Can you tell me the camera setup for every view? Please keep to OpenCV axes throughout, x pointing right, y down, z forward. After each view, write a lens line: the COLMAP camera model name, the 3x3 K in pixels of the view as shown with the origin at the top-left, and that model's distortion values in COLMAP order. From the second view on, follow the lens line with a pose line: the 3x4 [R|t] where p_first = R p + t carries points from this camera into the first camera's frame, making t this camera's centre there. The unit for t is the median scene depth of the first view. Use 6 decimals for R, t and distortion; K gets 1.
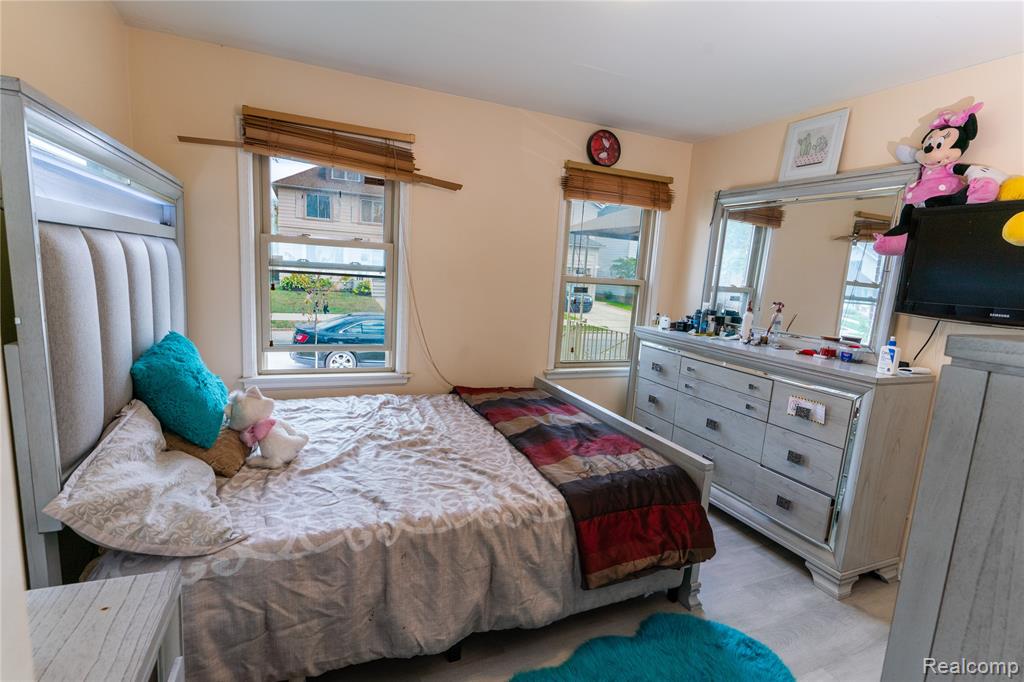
lens RADIAL K [[480.7, 0, 517.2], [0, 480.7, 343.4], [0, 0, 1]] dist [0.003696, 0.000617]
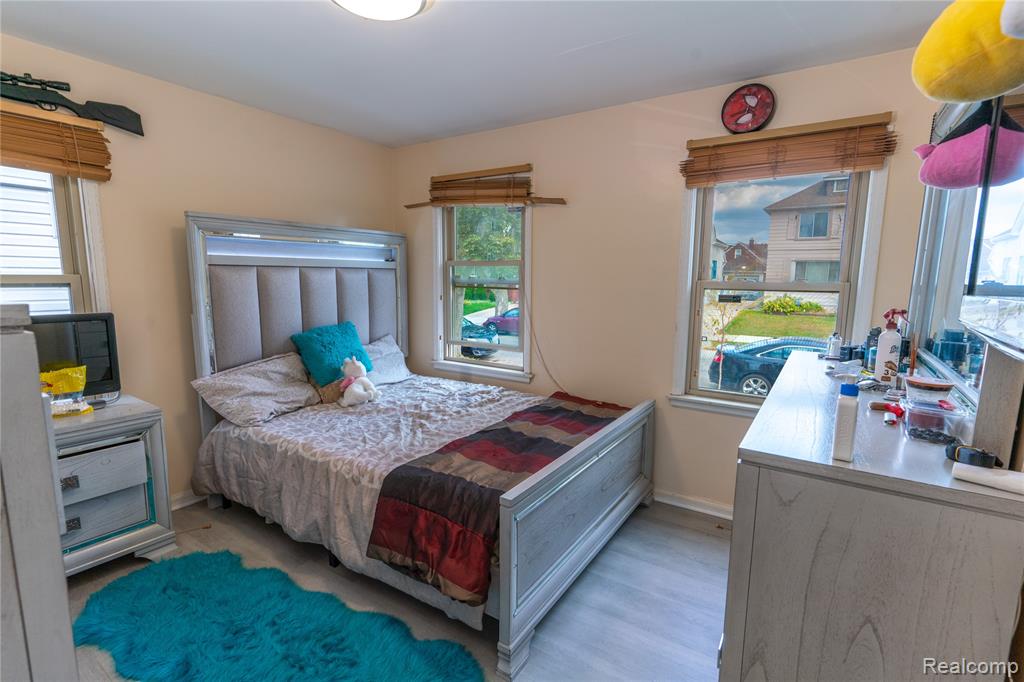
lens RADIAL K [[480.7, 0, 517.2], [0, 480.7, 343.4], [0, 0, 1]] dist [0.003696, 0.000617]
pose [[0.553104, 0.059304, -0.830999, 0.724656], [-0.102253, 0.994754, 0.002932, -0.009556], [0.826814, 0.083350, 0.556266, 0.366936]]
